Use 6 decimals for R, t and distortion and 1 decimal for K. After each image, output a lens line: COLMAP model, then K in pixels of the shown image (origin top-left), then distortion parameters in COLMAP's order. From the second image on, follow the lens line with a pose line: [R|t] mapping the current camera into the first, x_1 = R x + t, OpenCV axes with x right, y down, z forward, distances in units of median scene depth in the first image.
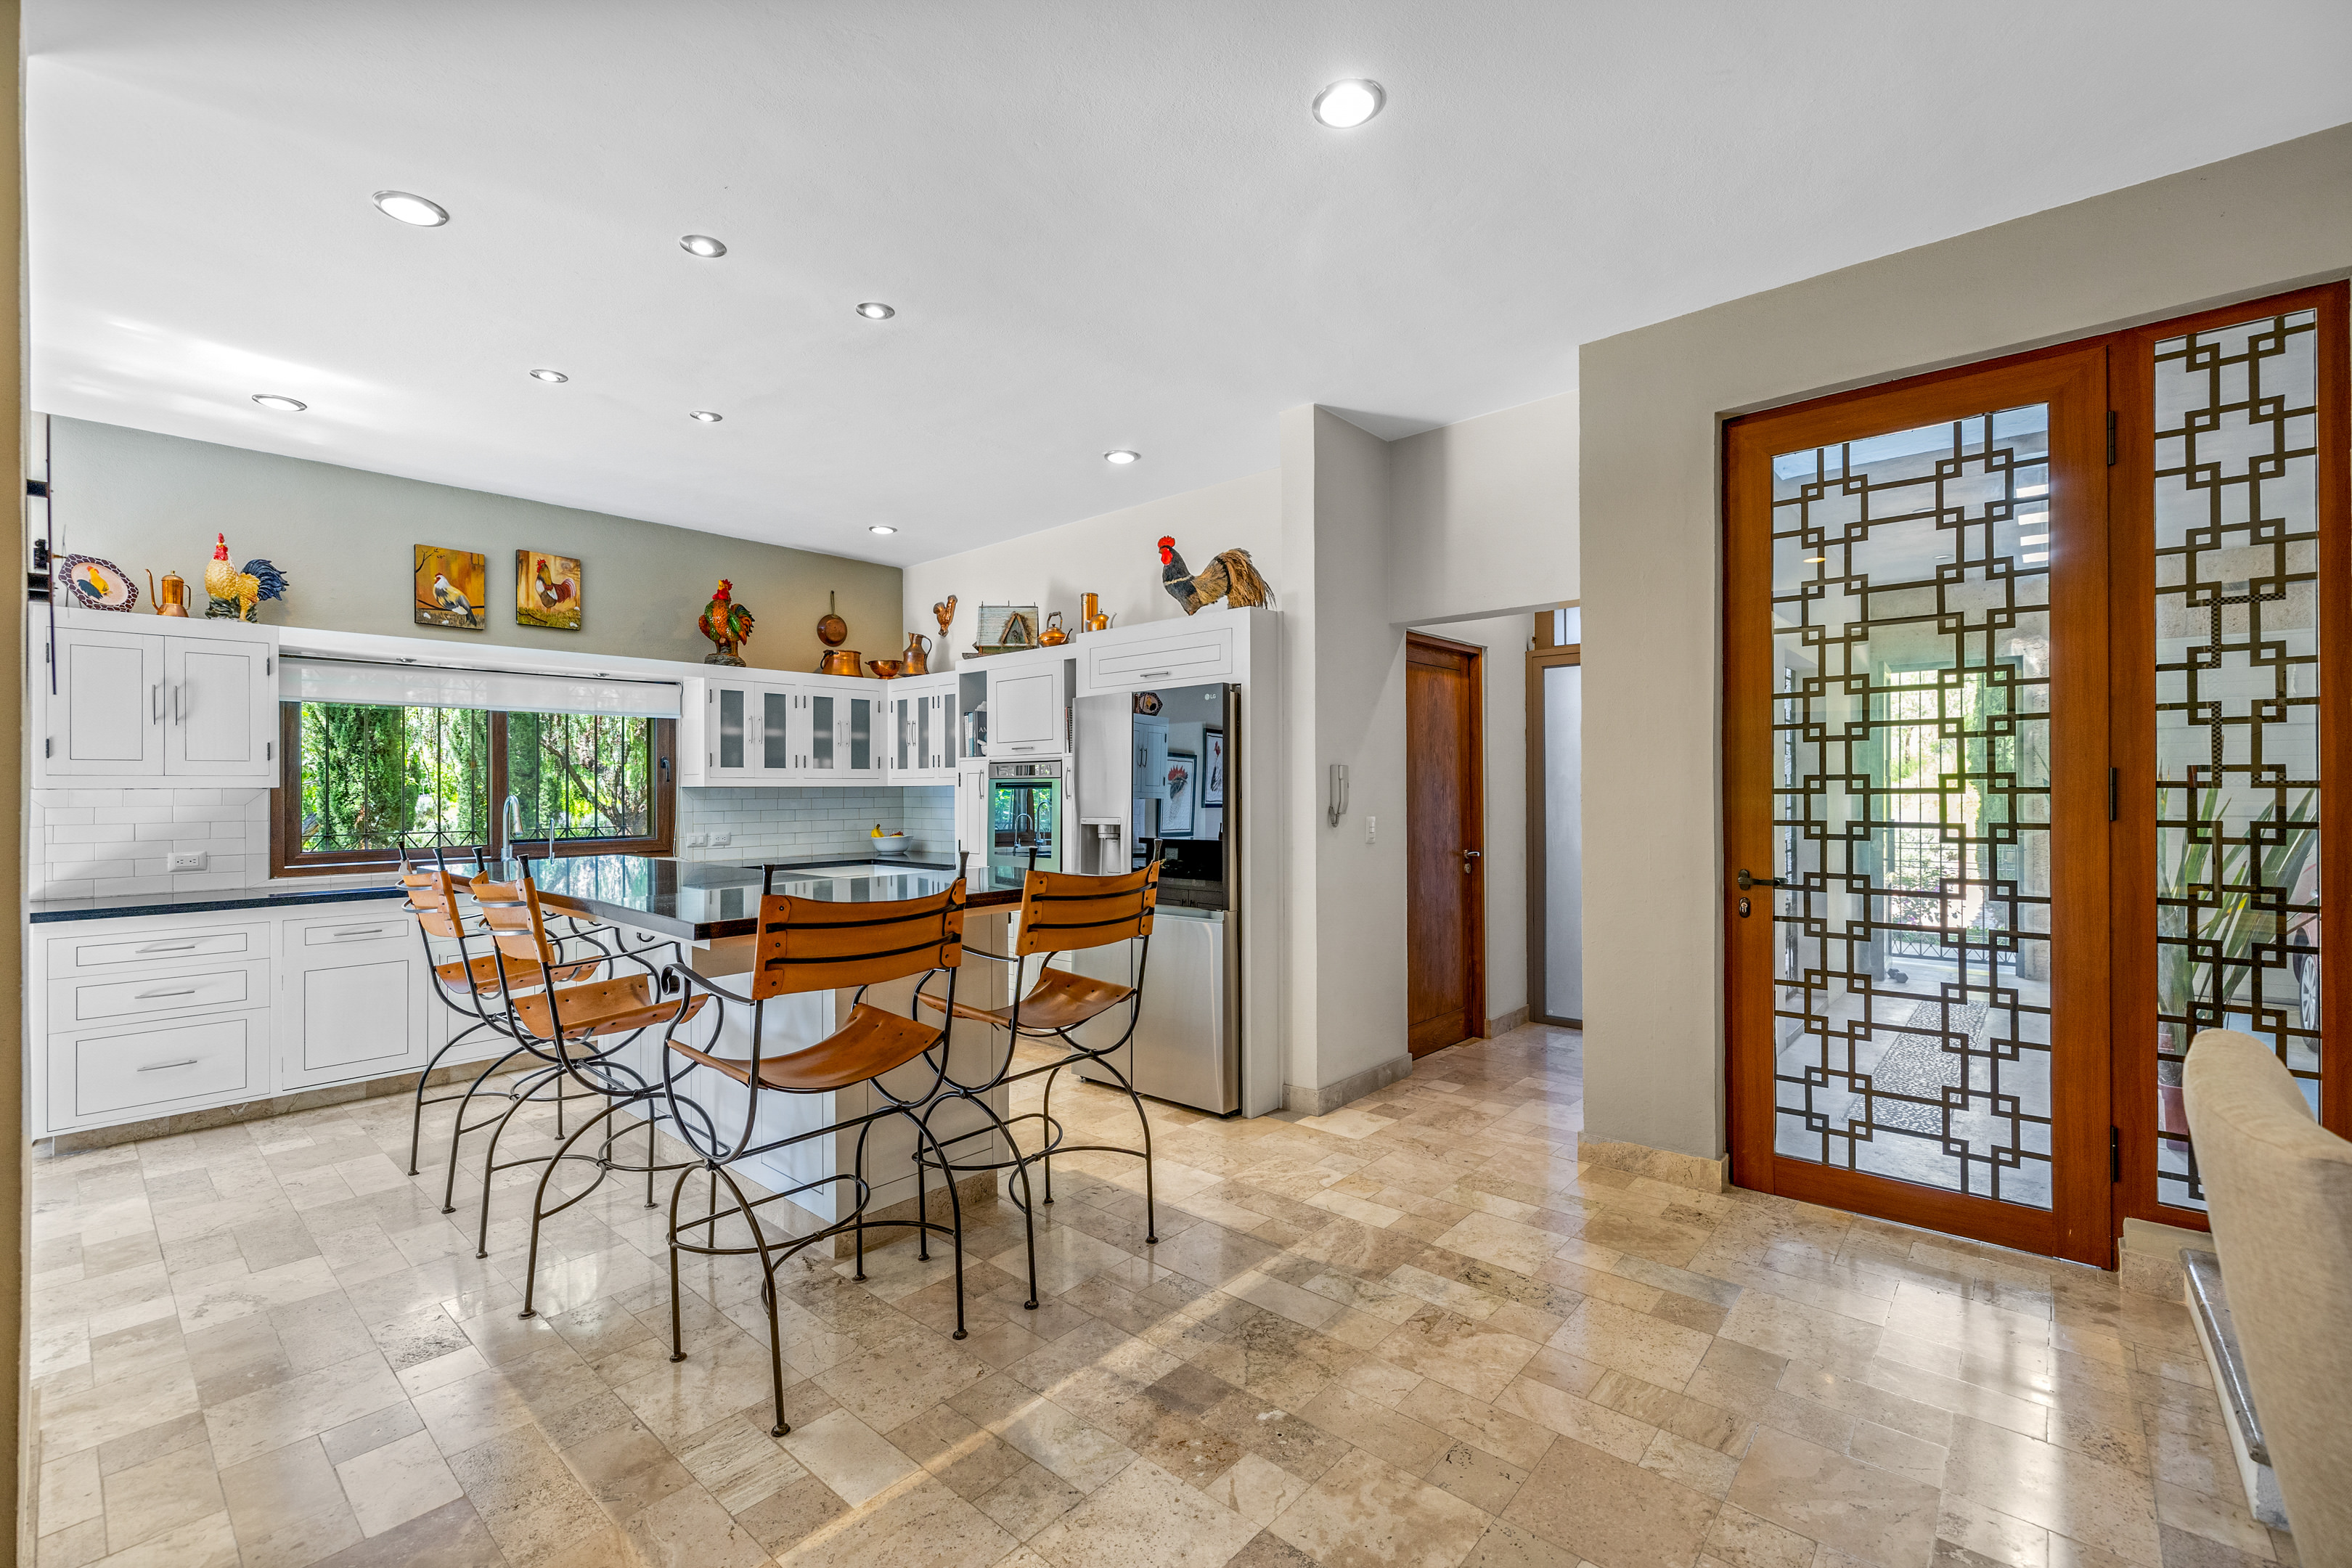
lens RADIAL K [[994.9, 0, 1183.1], [0, 994.9, 790.2], [0, 0, 1]] dist [-0.000562, -0.000095]
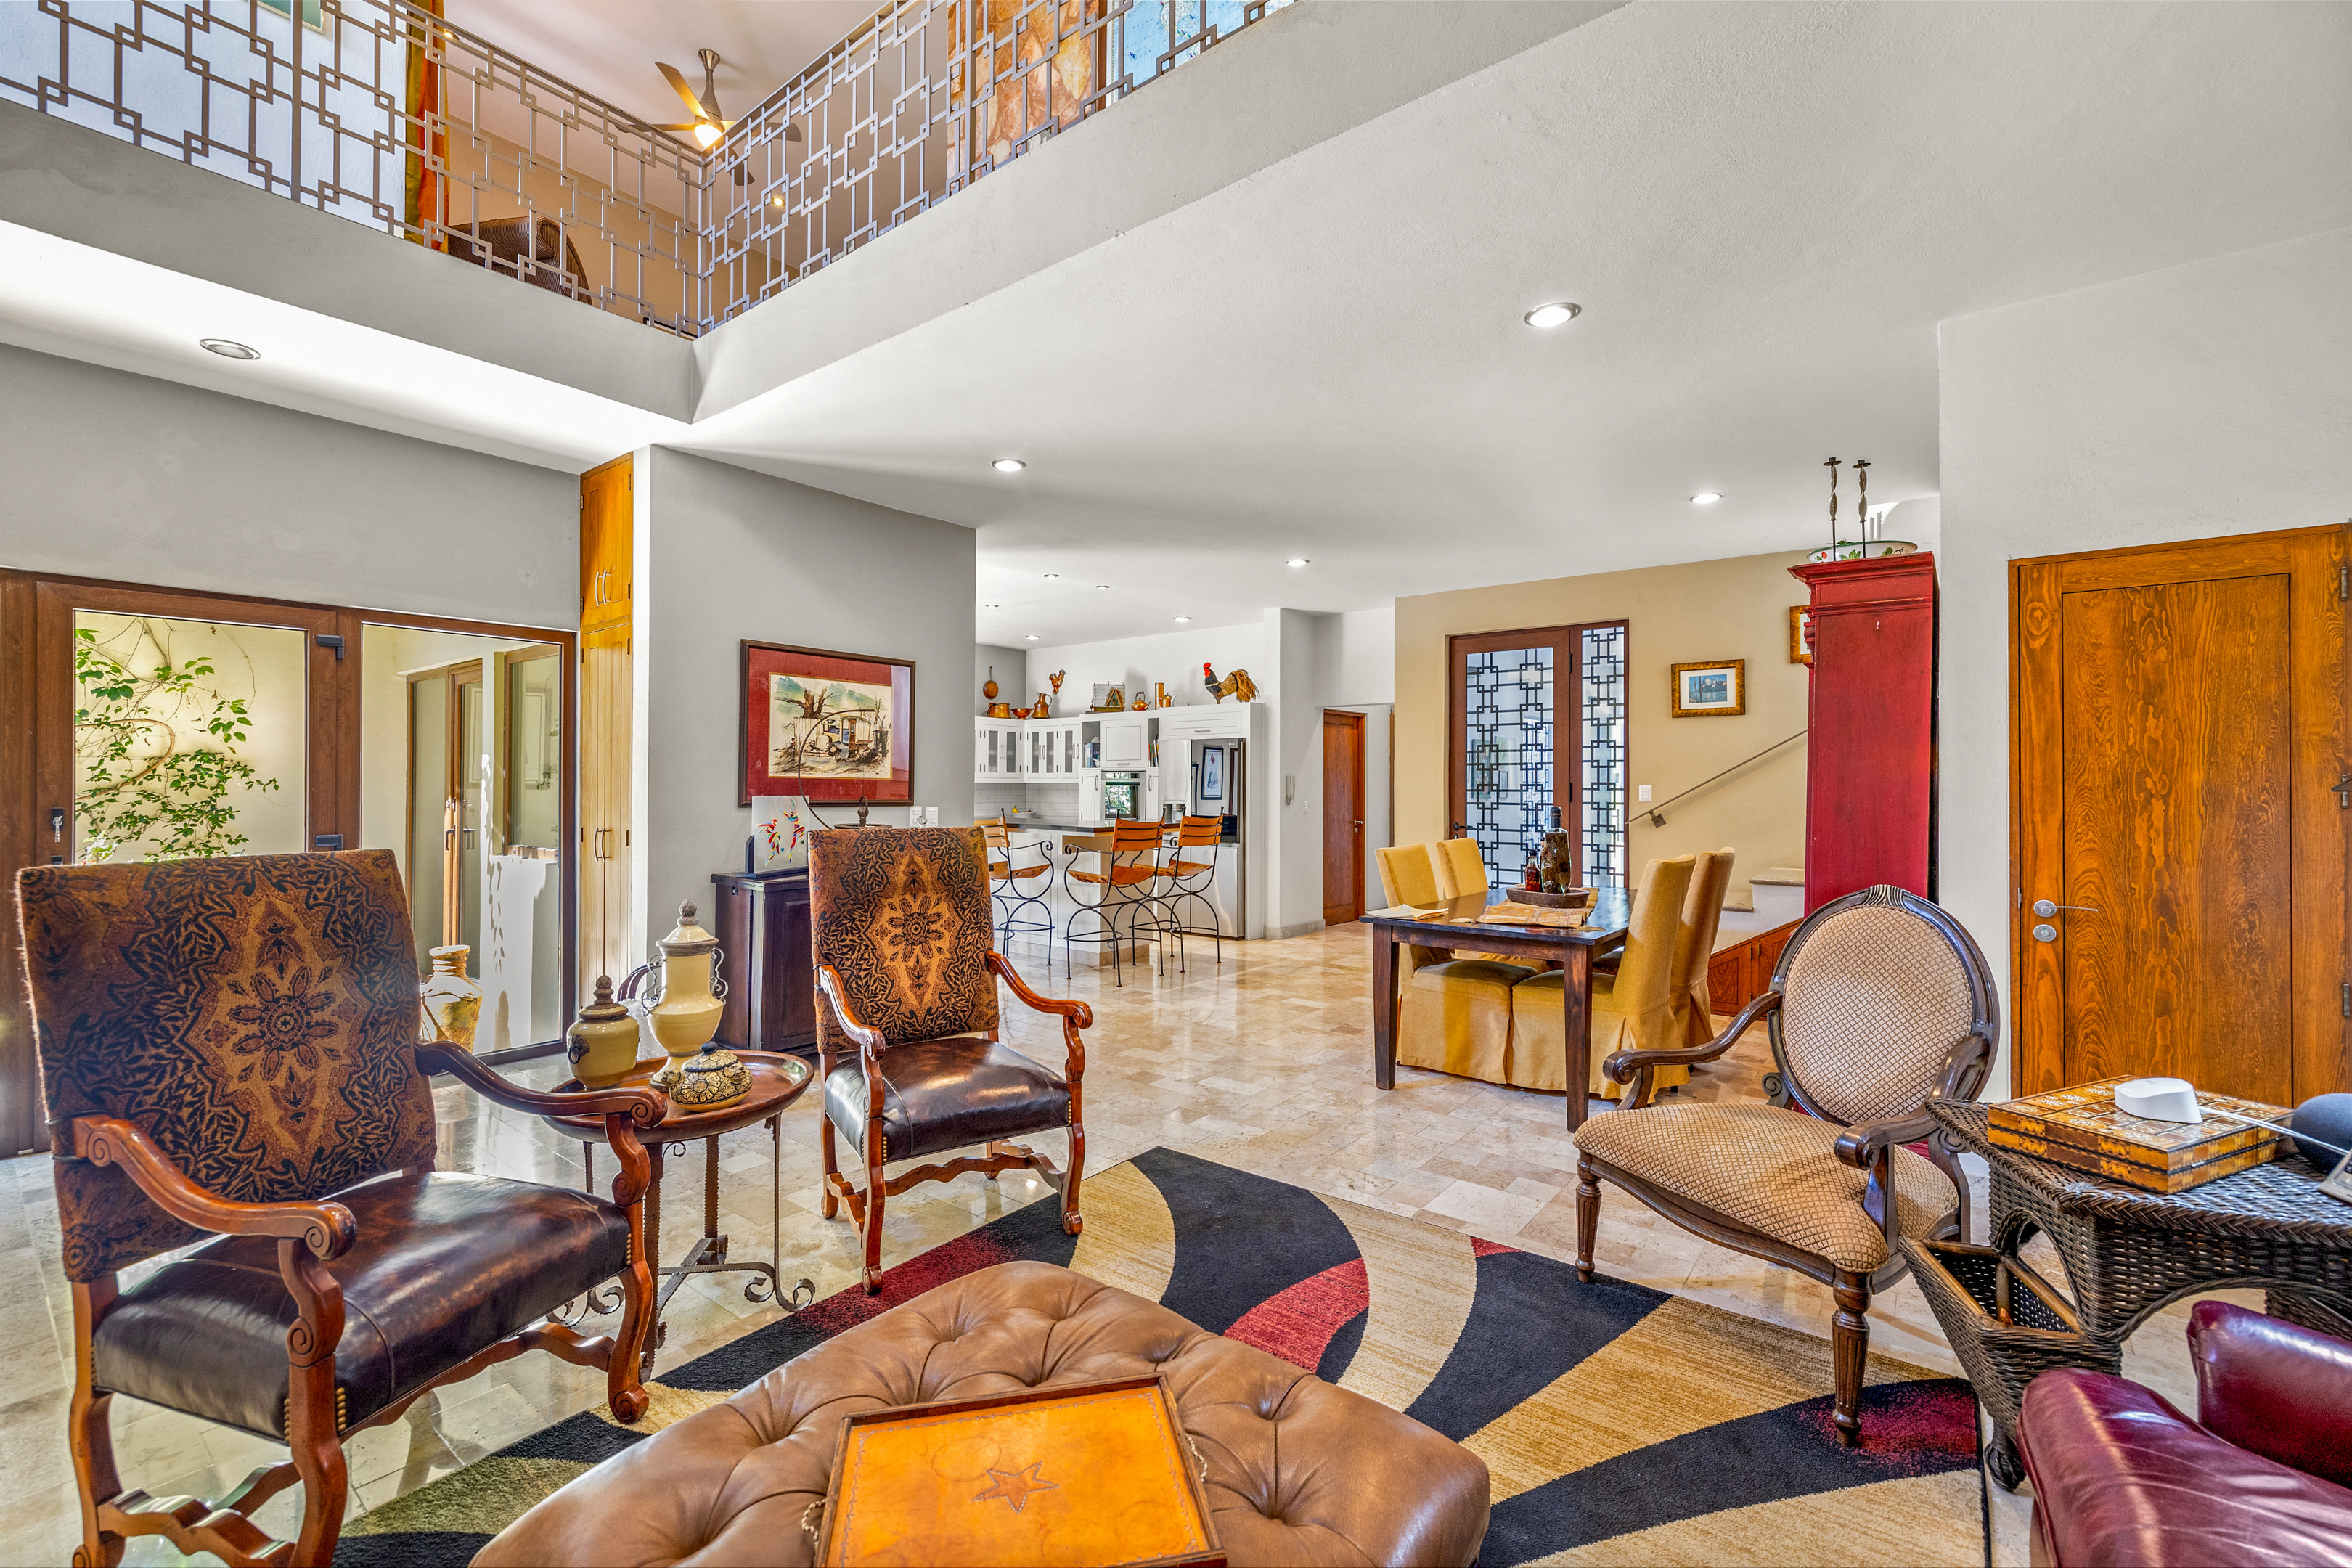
lens RADIAL K [[994.9, 0, 1176.0], [0, 994.9, 773.7], [0, 0, 1]] dist [-0.000562, -0.000095]
pose [[0.998715, 0.009989, 0.049693, -0.180760], [-0.009341, 0.999868, -0.013272, 0.000345], [-0.049819, 0.012790, 0.998676, -1.038755]]
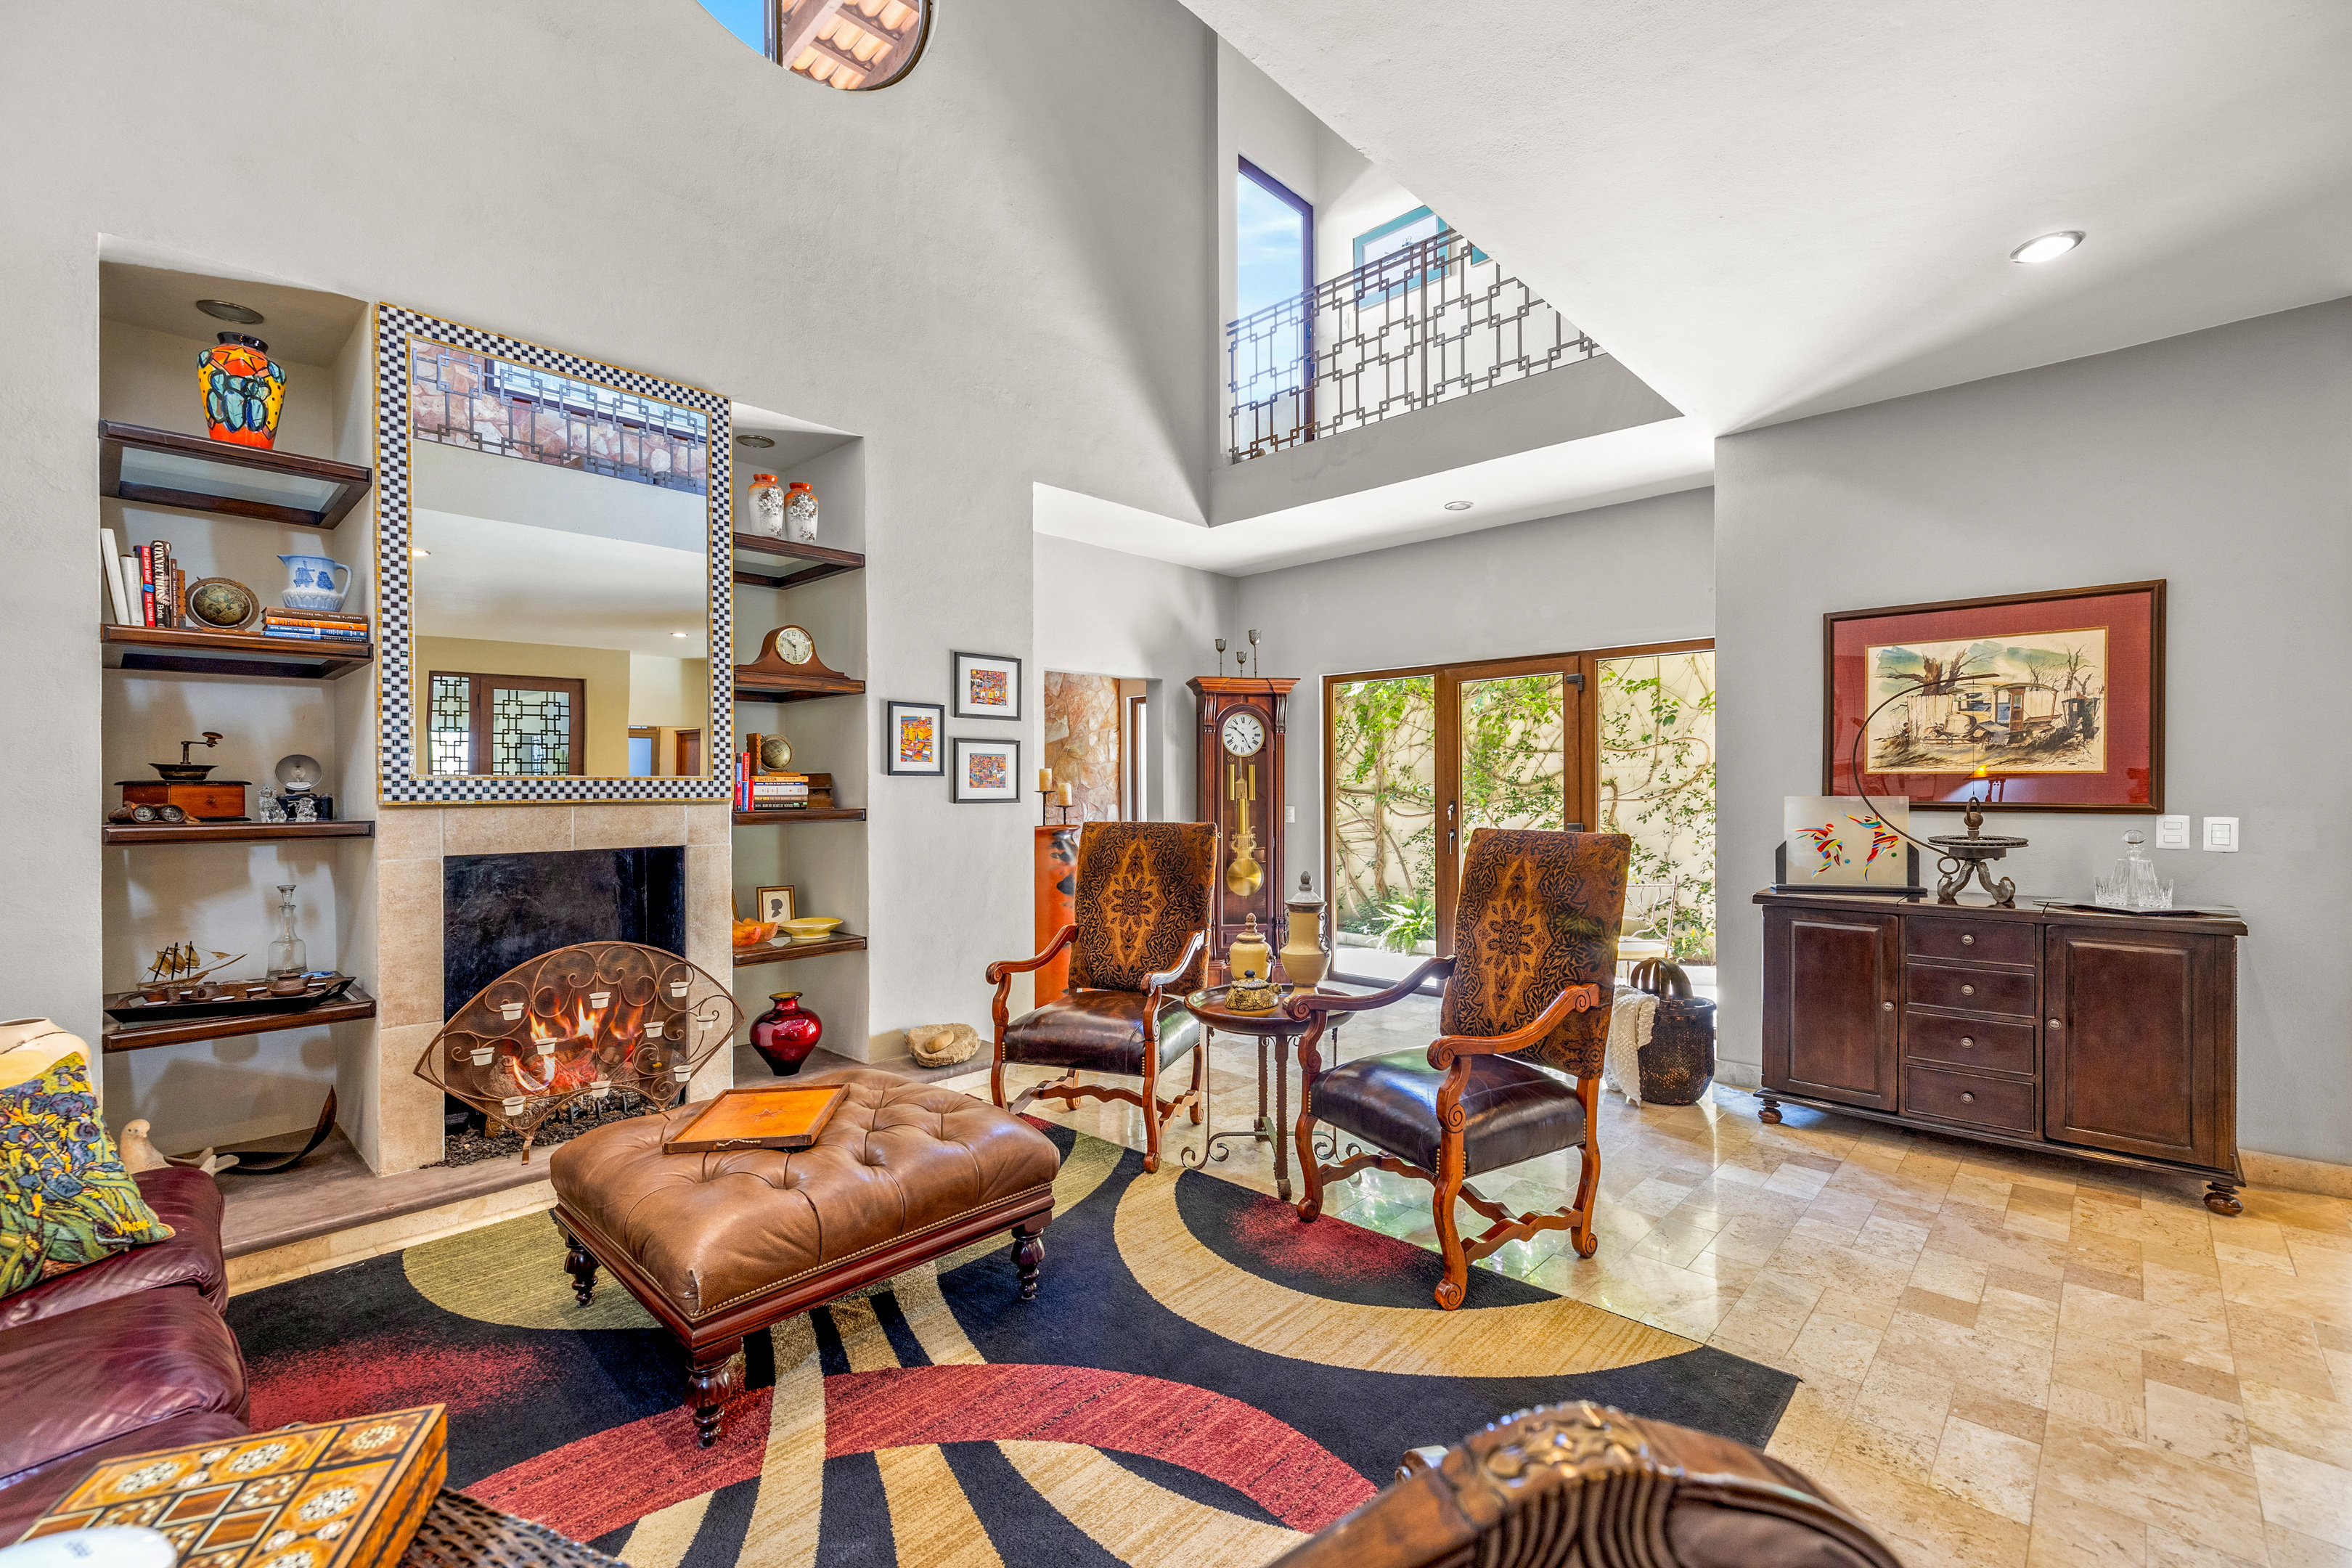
lens RADIAL K [[994.9, 0, 1186.7], [0, 994.9, 791.4], [0, 0, 1]] dist [-0.000562, -0.000095]
pose [[-0.040506, 0.010341, -0.999126, 0.362009], [0.005719, 0.999932, 0.010117, -0.002572], [0.999163, -0.005304, -0.040562, -0.490698]]
